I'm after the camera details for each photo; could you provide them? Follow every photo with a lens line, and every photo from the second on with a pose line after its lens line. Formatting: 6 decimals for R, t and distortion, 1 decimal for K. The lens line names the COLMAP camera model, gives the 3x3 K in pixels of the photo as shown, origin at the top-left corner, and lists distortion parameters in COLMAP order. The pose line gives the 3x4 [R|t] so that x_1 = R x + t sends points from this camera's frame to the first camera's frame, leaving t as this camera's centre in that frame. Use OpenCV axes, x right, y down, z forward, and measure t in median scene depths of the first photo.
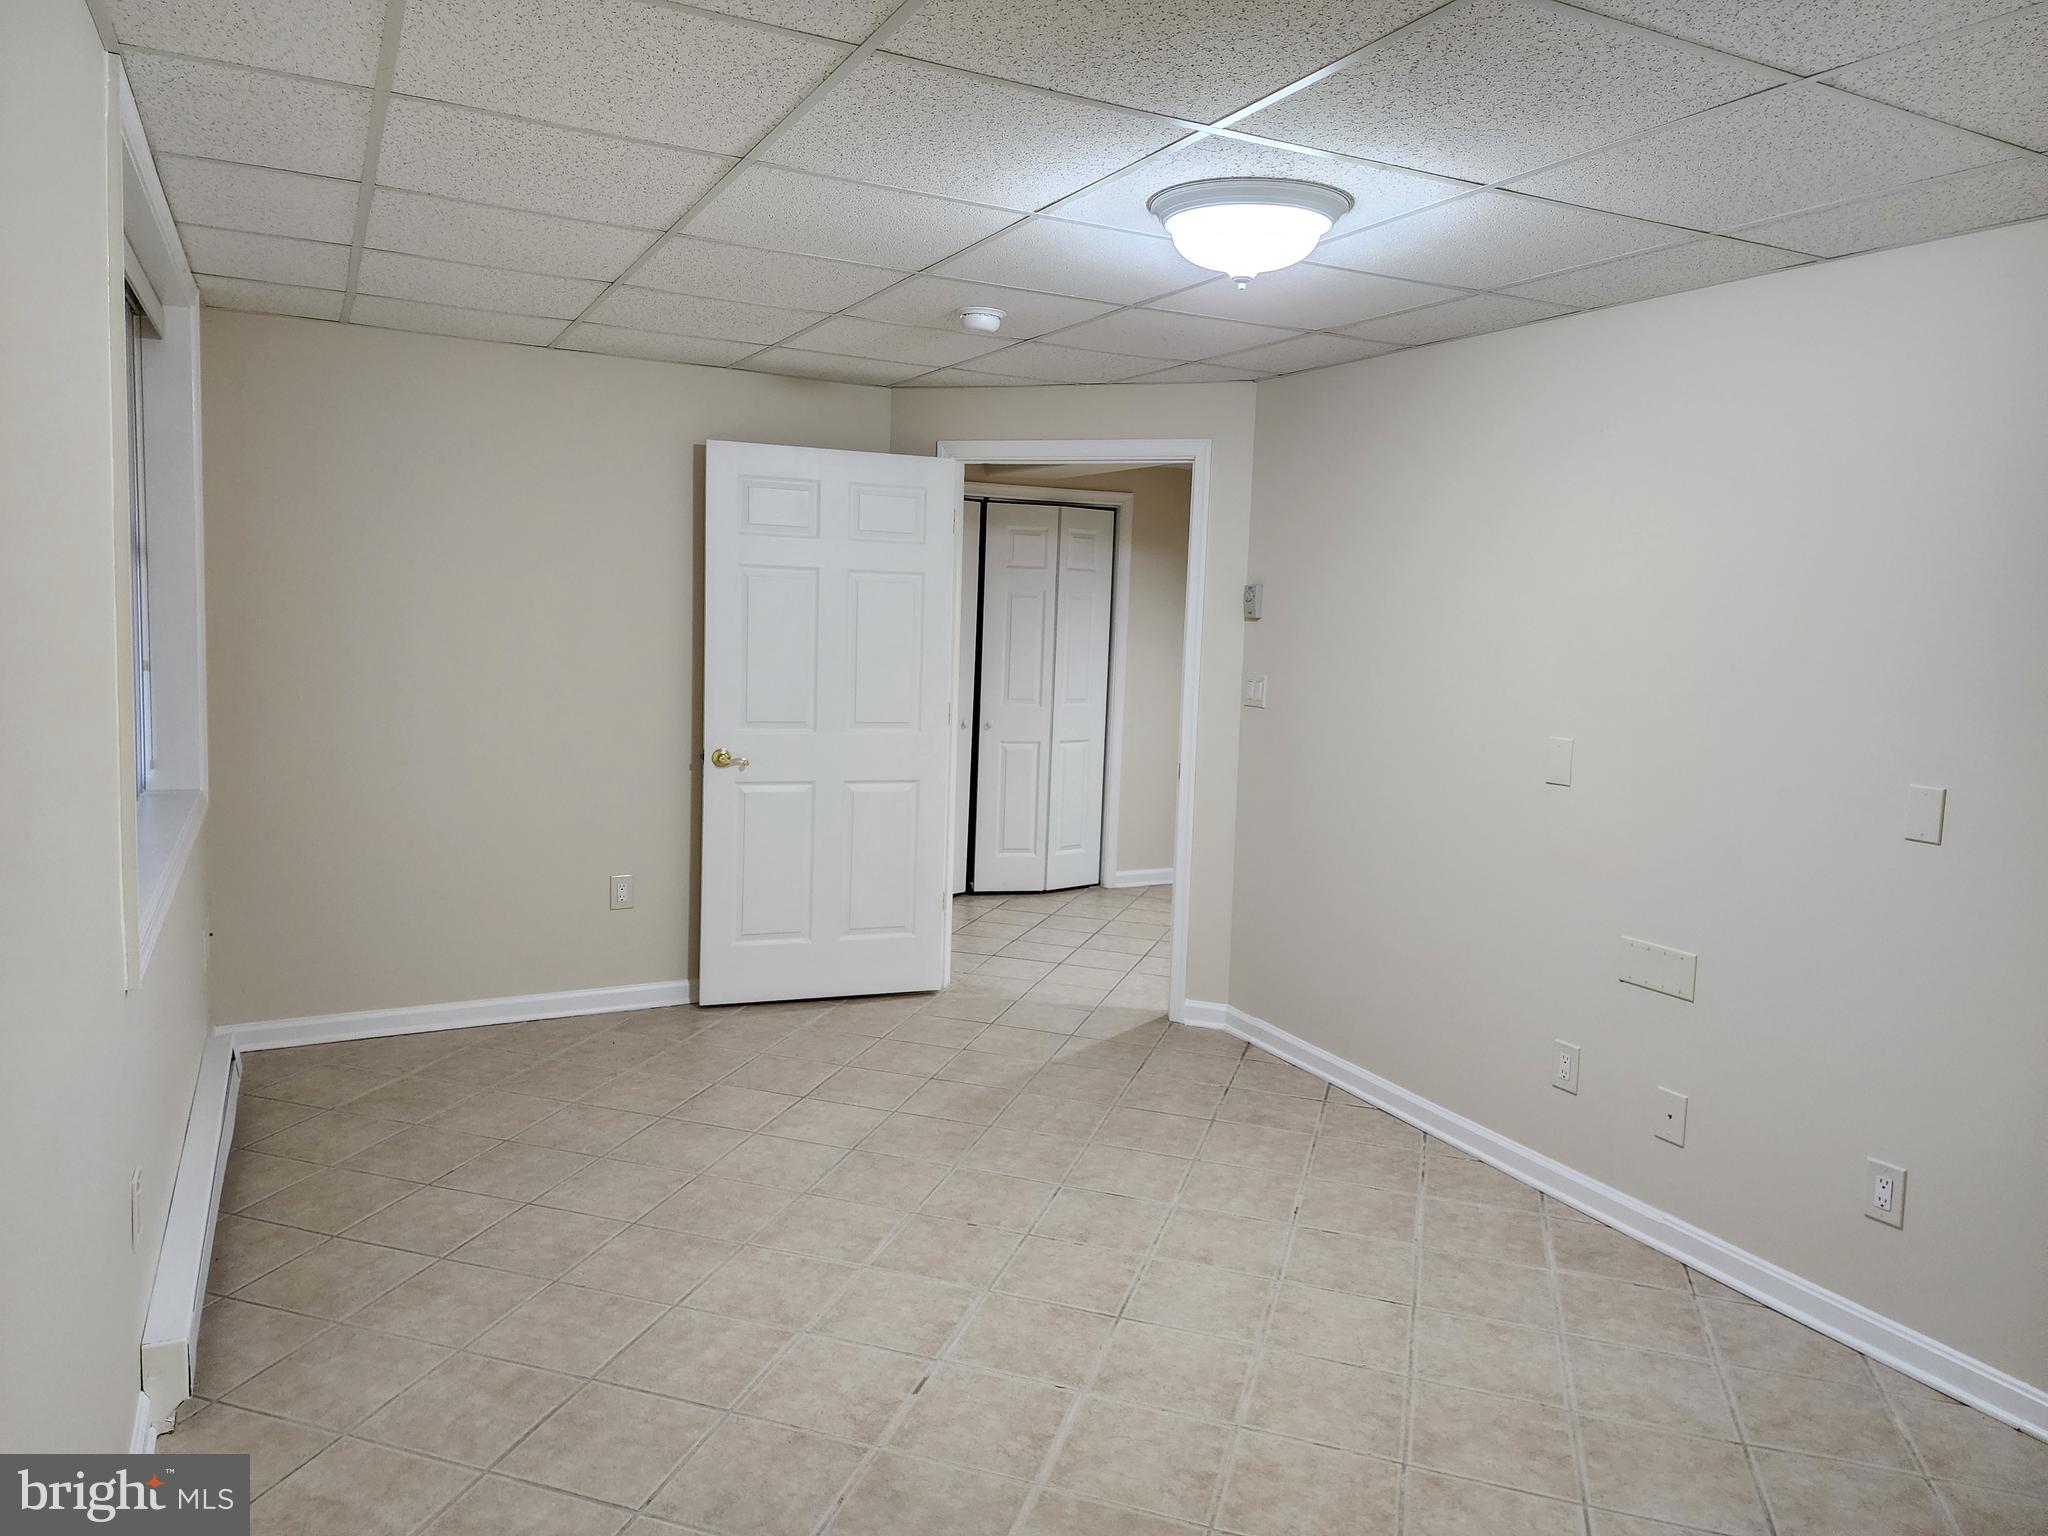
lens RADIAL K [[1387.8, 0, 1011.4], [0, 1387.8, 767.1], [0, 0, 1]] dist [0.108026, -0.090081]
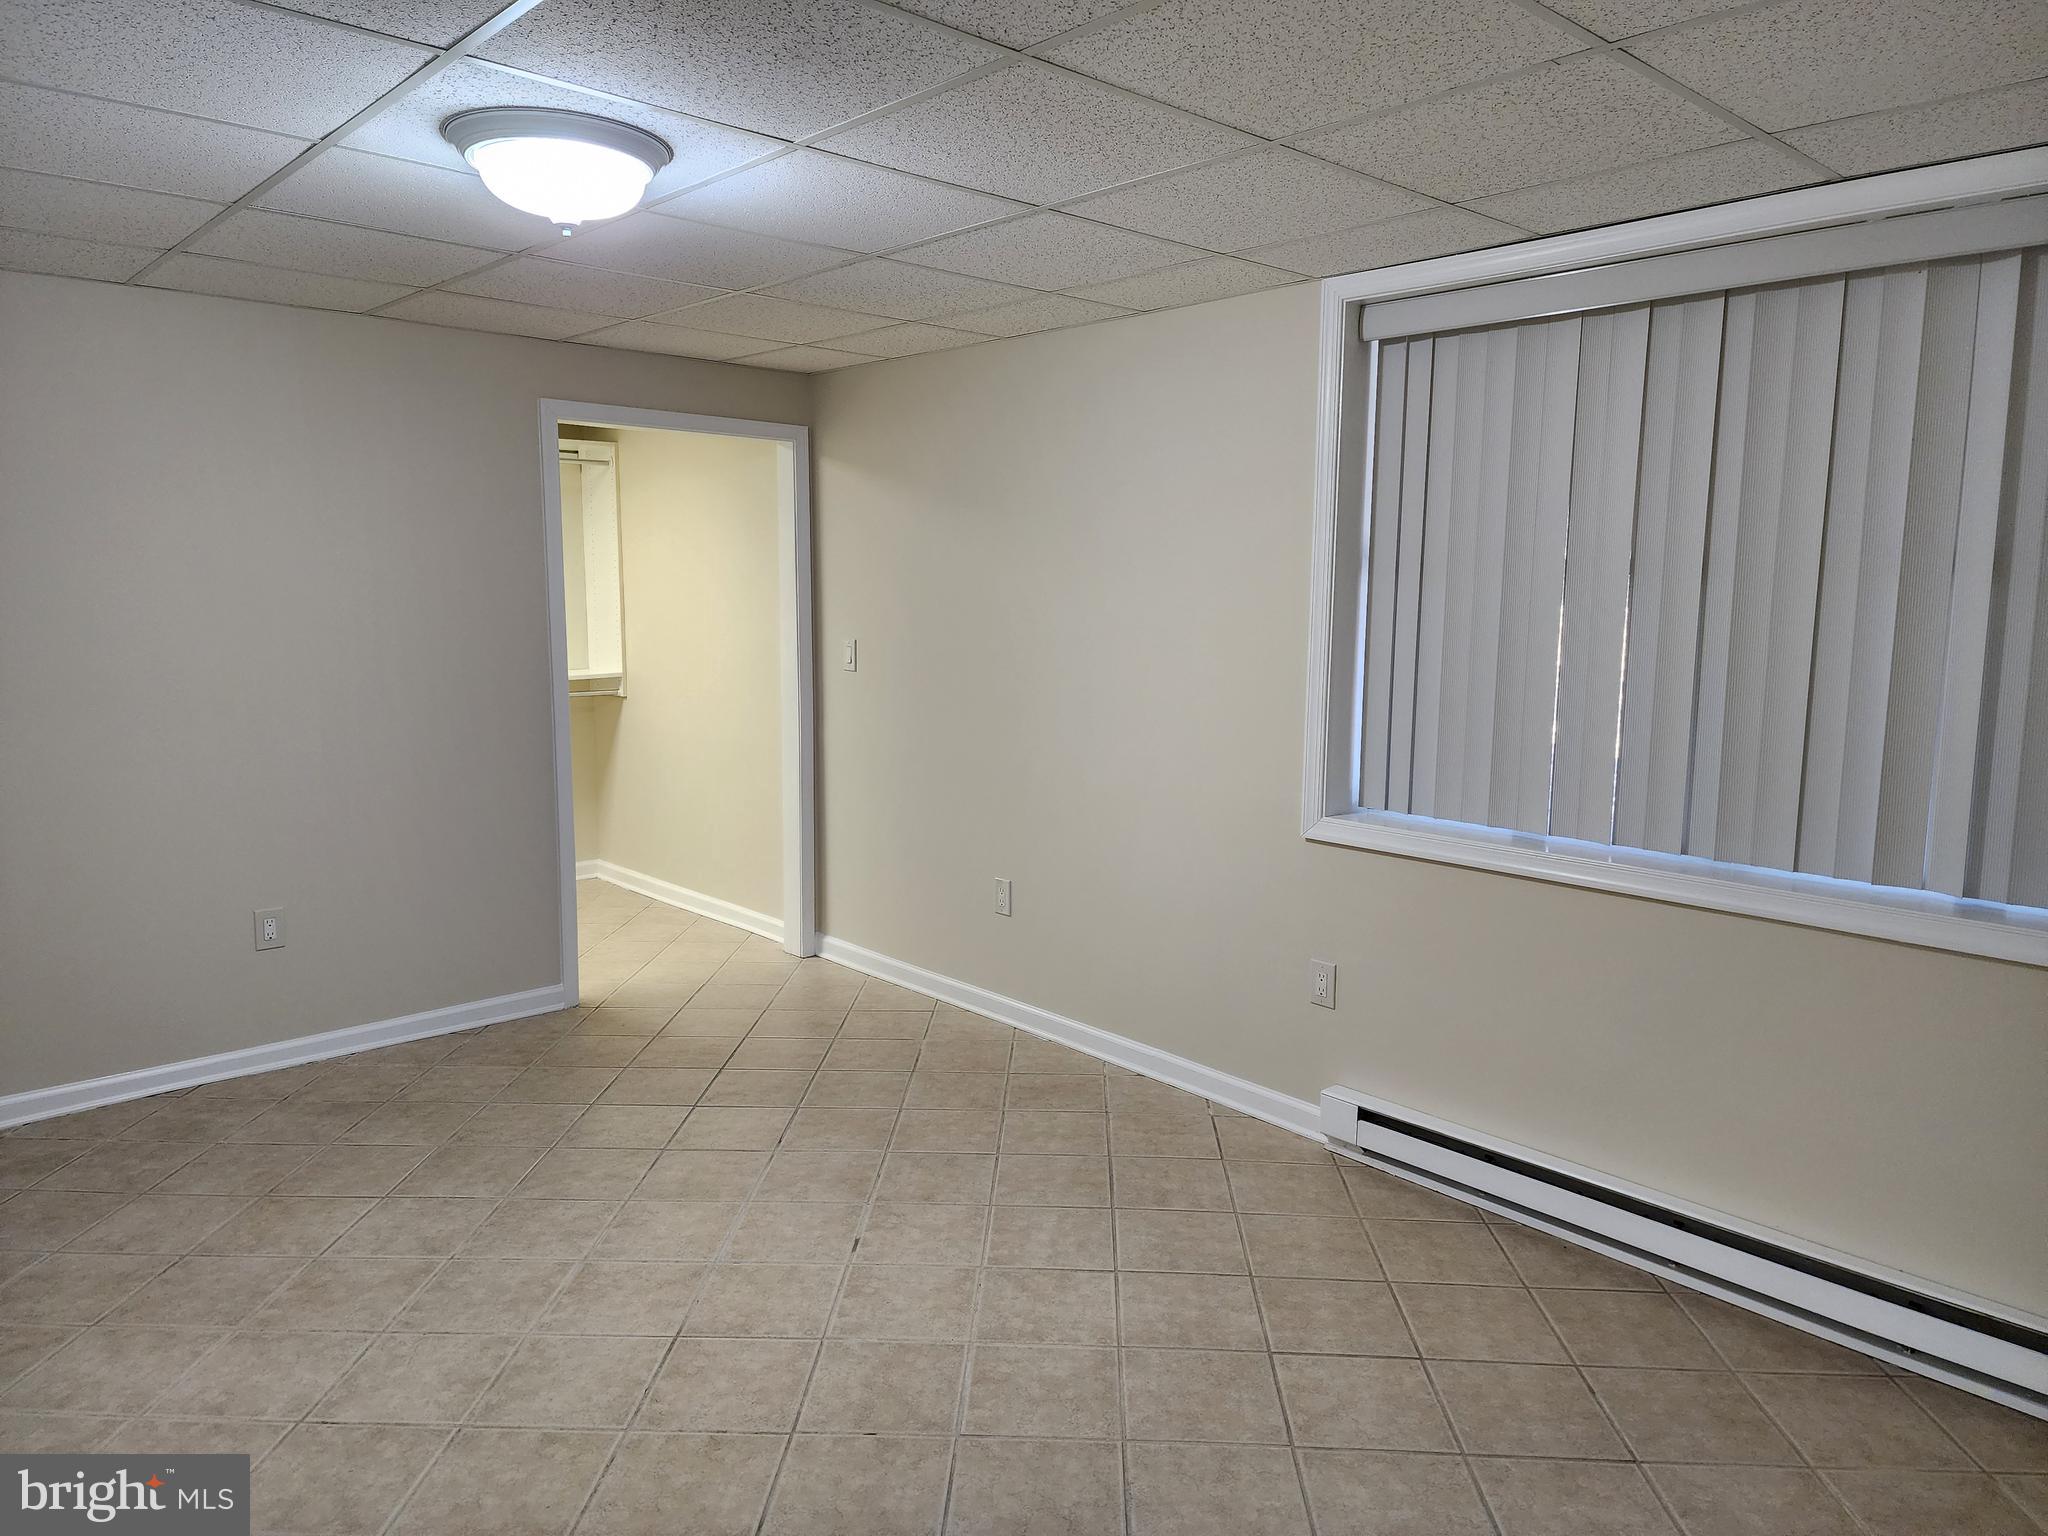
lens RADIAL K [[1387.8, 0, 1011.4], [0, 1387.8, 767.1], [0, 0, 1]] dist [0.108026, -0.090081]
pose [[-0.965219, -0.006724, -0.261356, 0.107672], [-0.071337, 0.968509, 0.238539, -0.215624], [0.251522, 0.248887, -0.935303, 1.810317]]
